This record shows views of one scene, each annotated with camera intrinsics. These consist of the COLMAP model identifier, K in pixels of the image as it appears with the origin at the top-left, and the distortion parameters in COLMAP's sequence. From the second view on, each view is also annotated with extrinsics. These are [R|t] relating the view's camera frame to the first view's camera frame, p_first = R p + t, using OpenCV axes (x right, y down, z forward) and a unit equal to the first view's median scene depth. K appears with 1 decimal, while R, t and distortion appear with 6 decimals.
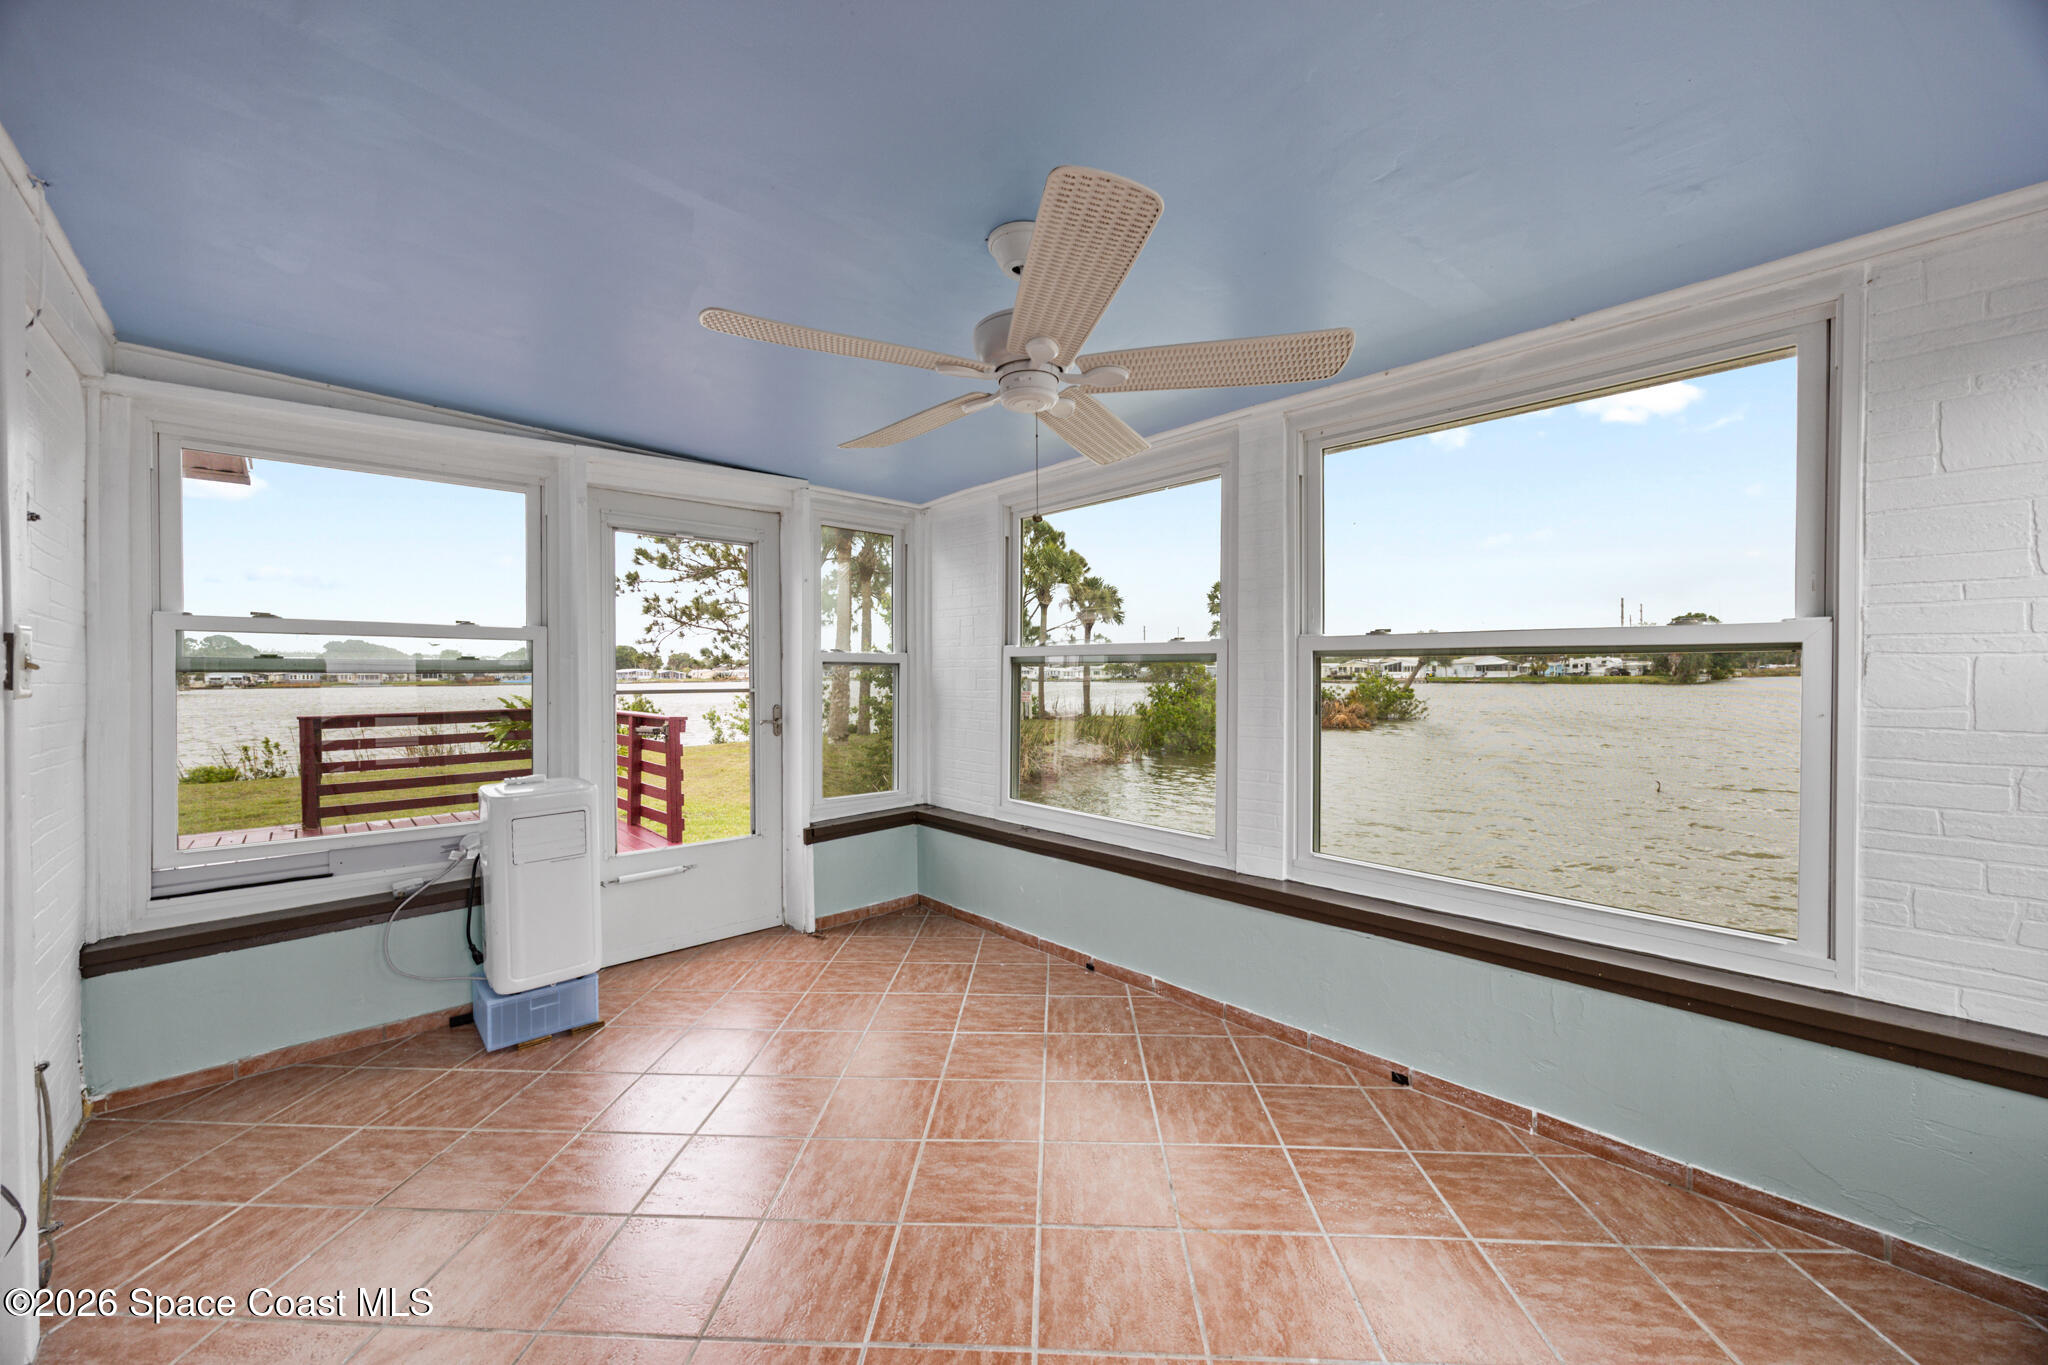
lens RADIAL K [[773.6, 0, 1024.1], [0, 773.6, 673.6], [0, 0, 1]] dist [0.000927, 0.000218]
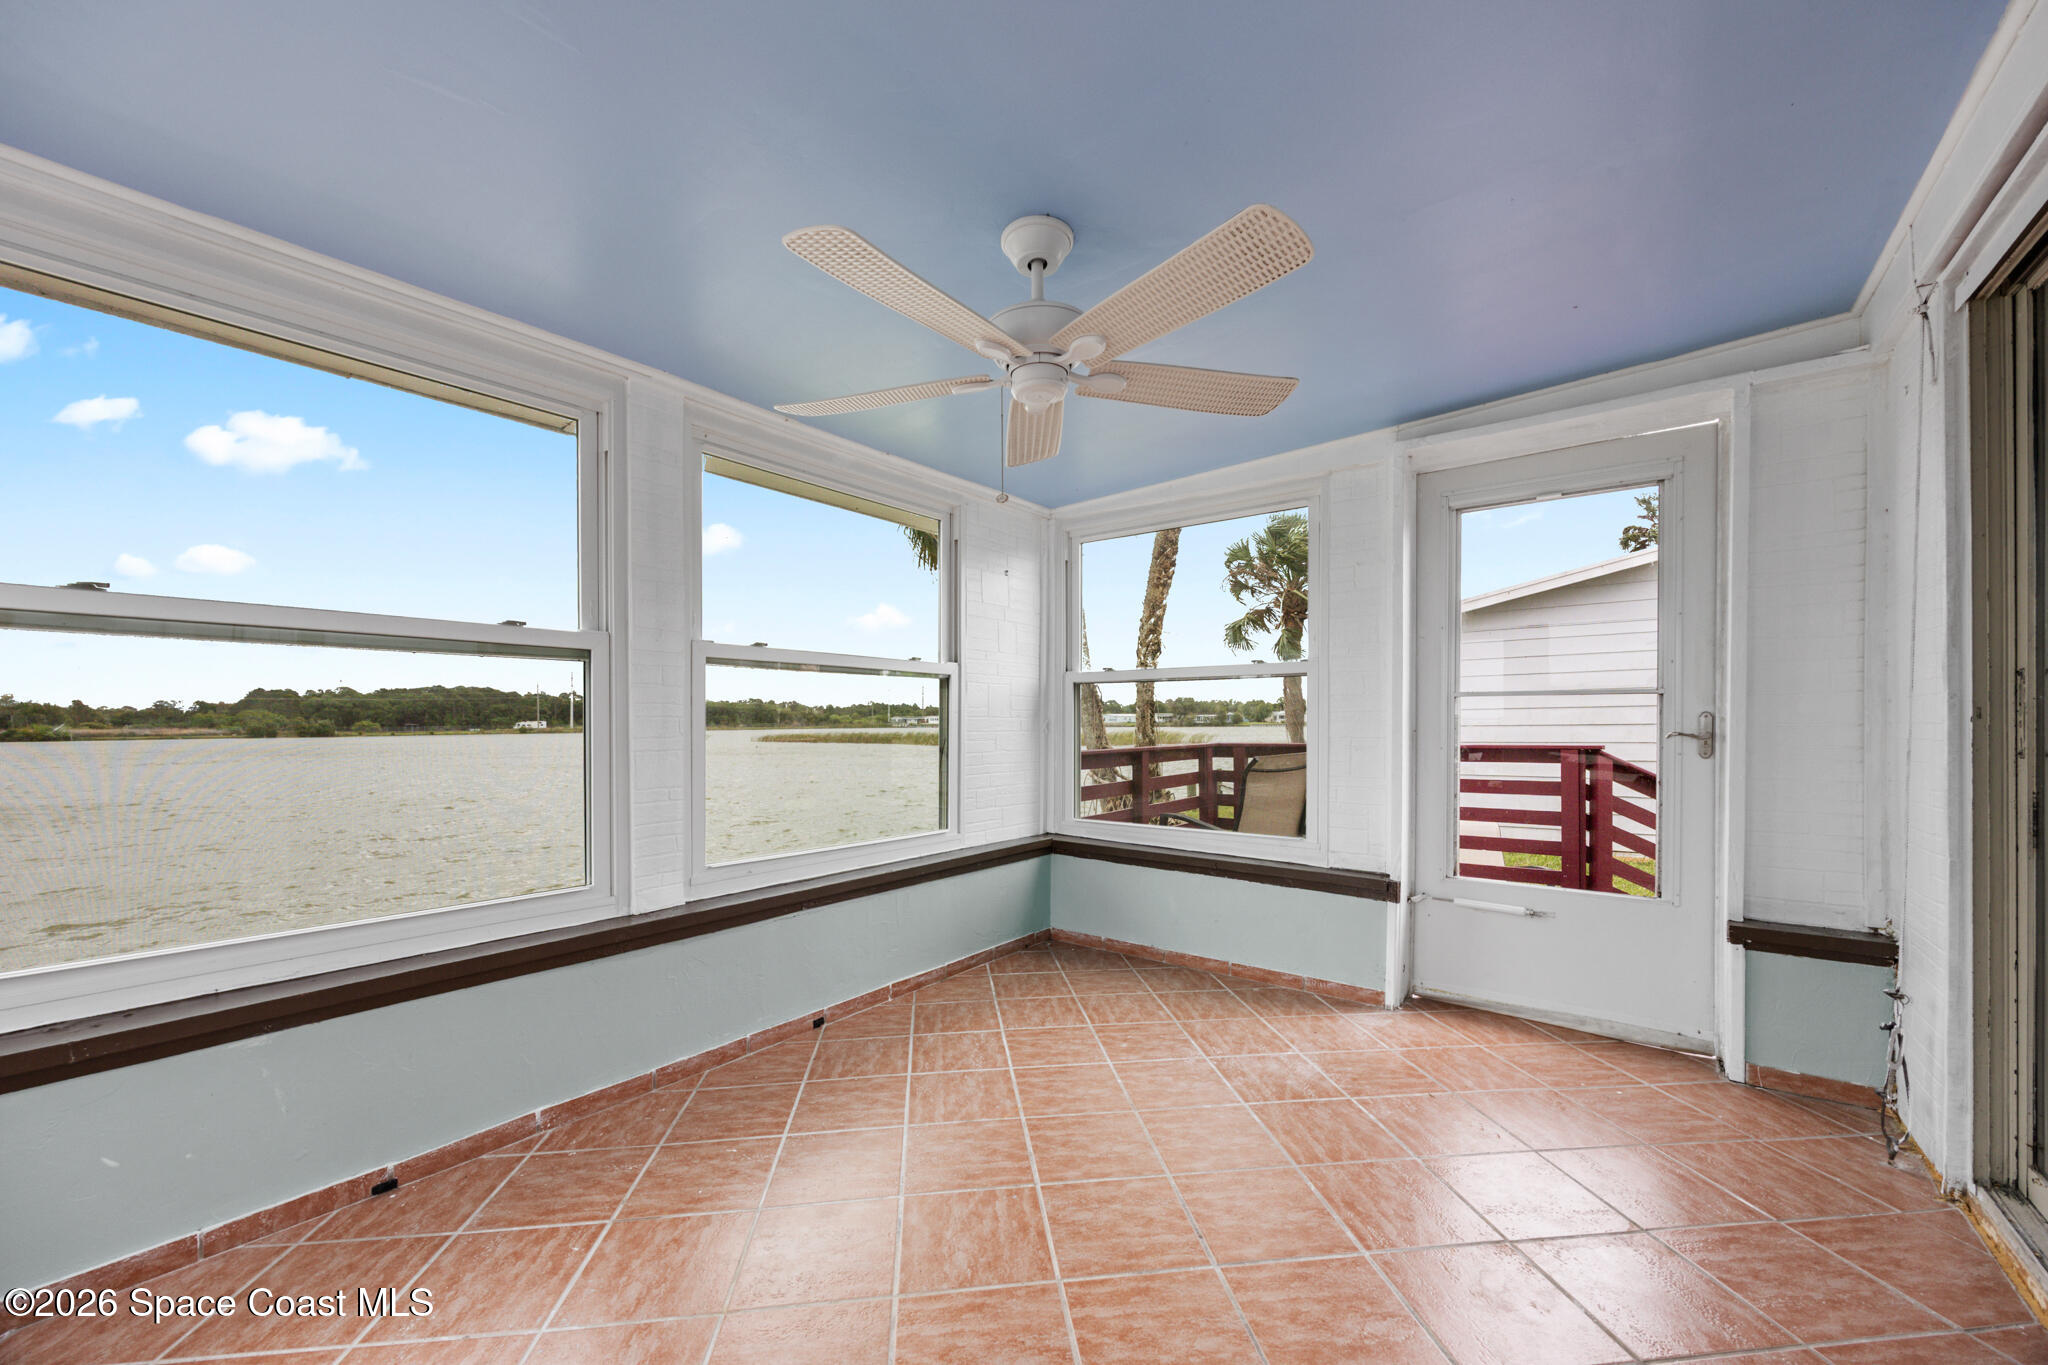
lens RADIAL K [[773.6, 0, 1038.7], [0, 773.6, 725.6], [0, 0, 1]] dist [0.000927, 0.000218]
pose [[-0.161721, 0.004700, 0.986825, -0.748784], [0.011249, 0.999932, -0.002919, 0.076063], [-0.986772, 0.010629, -0.161763, 0.862579]]
